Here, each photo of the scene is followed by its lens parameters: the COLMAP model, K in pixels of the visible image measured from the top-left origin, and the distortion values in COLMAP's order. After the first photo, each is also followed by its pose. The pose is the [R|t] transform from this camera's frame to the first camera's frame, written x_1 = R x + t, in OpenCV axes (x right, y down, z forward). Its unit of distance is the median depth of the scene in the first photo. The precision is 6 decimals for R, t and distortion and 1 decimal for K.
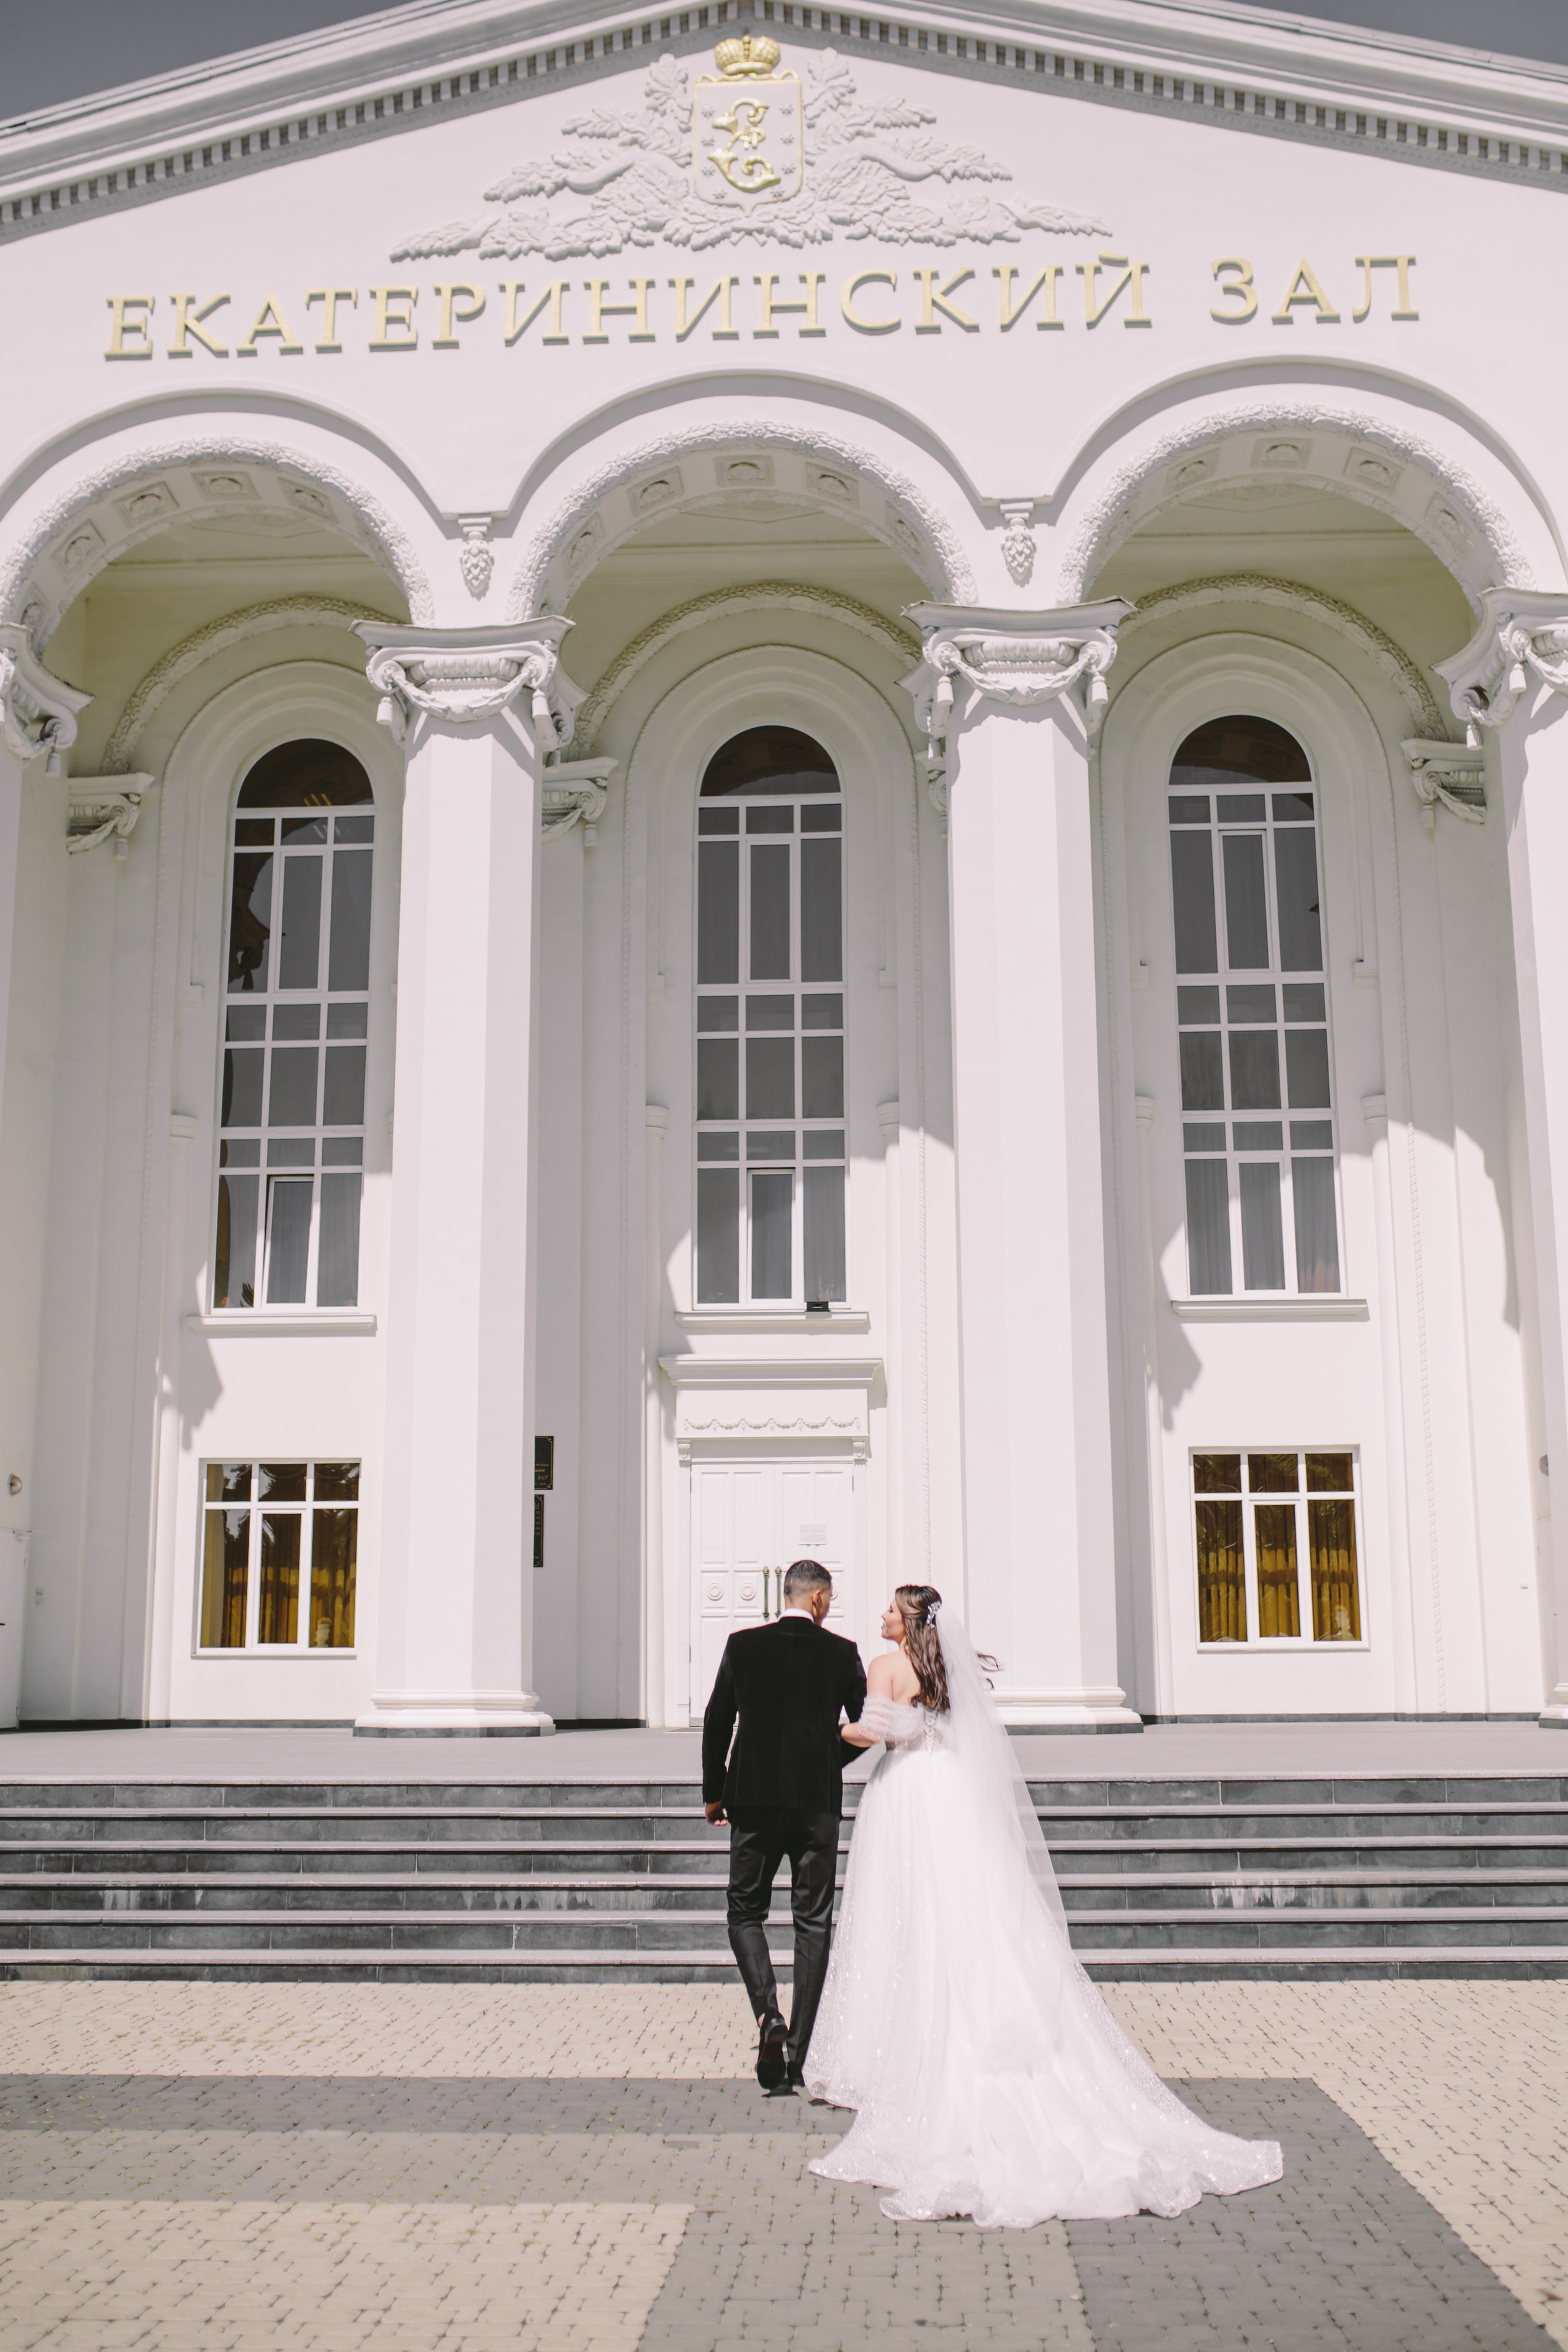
lens RADIAL K [[2407.1, 0, 801.9], [0, 2407.1, 1180.0], [0, 0, 1]] dist [-0.066044, 0.109429]
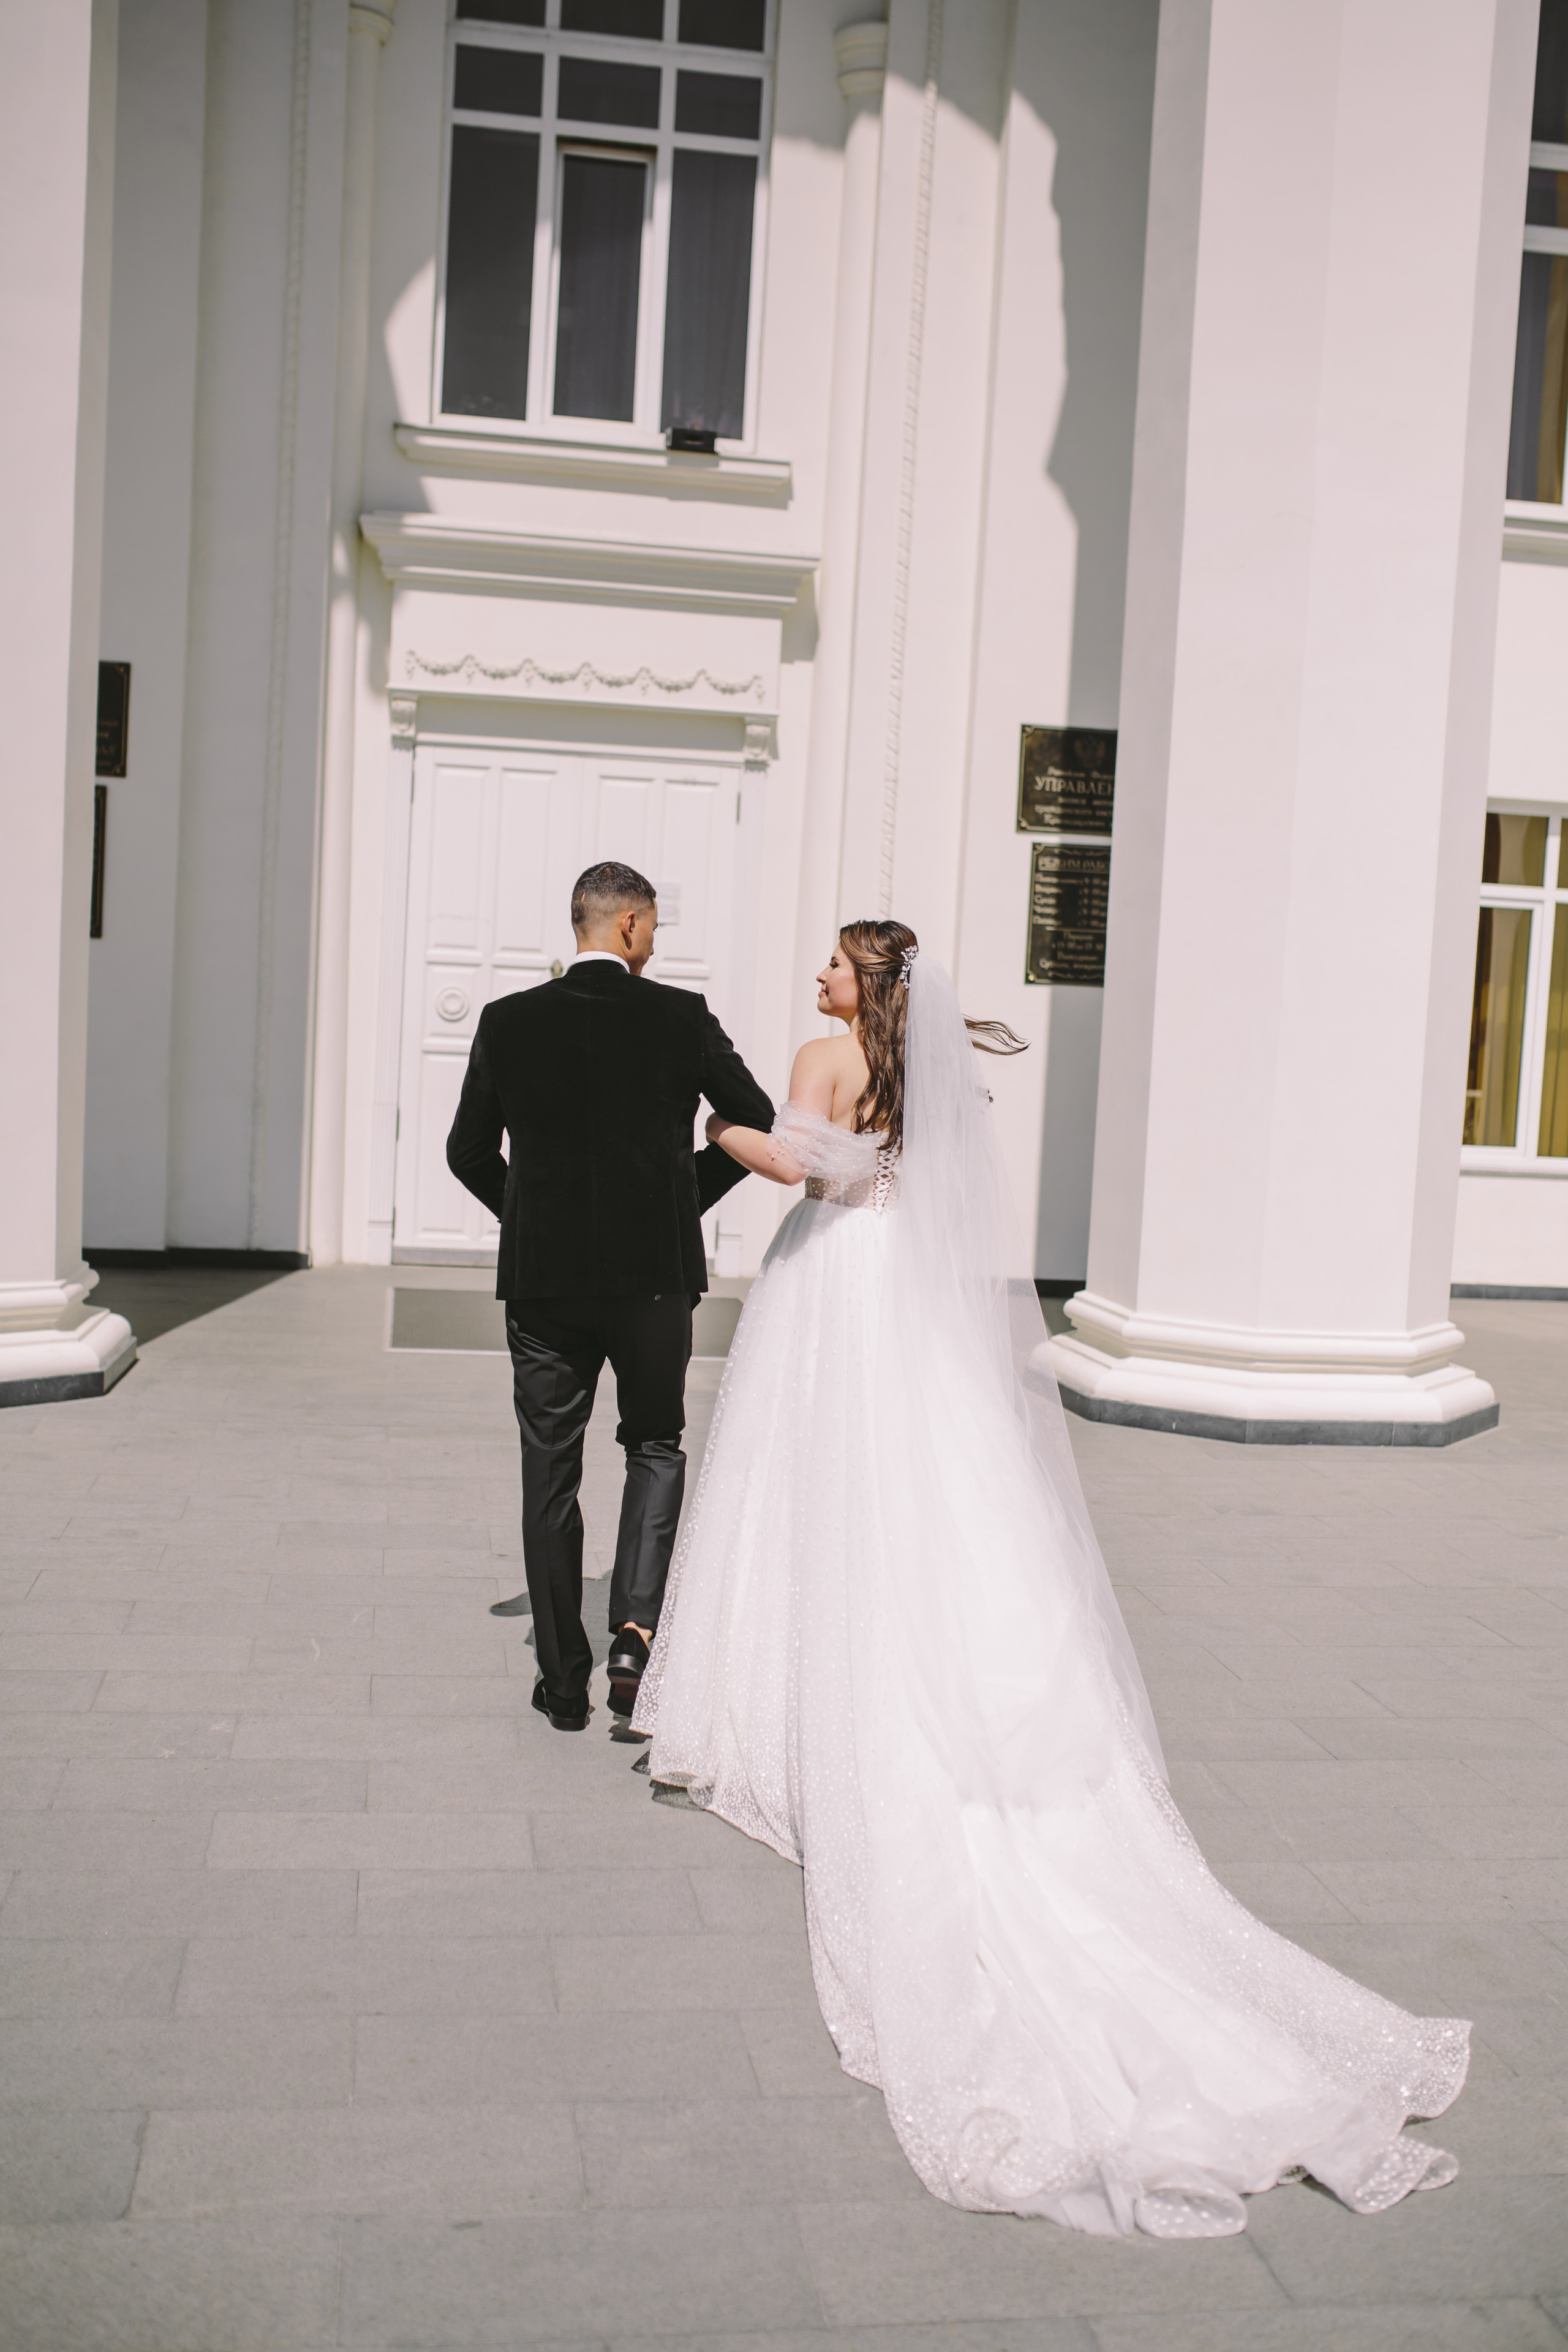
lens RADIAL K [[2407.1, 0, 801.9], [0, 2407.1, 1180.0], [0, 0, 1]] dist [-0.066044, 0.109429]
pose [[0.979501, 0.044408, 0.196485, -0.061451], [-0.097538, 0.957986, 0.269721, 0.063739], [-0.176252, -0.283357, 0.942679, 0.501033]]
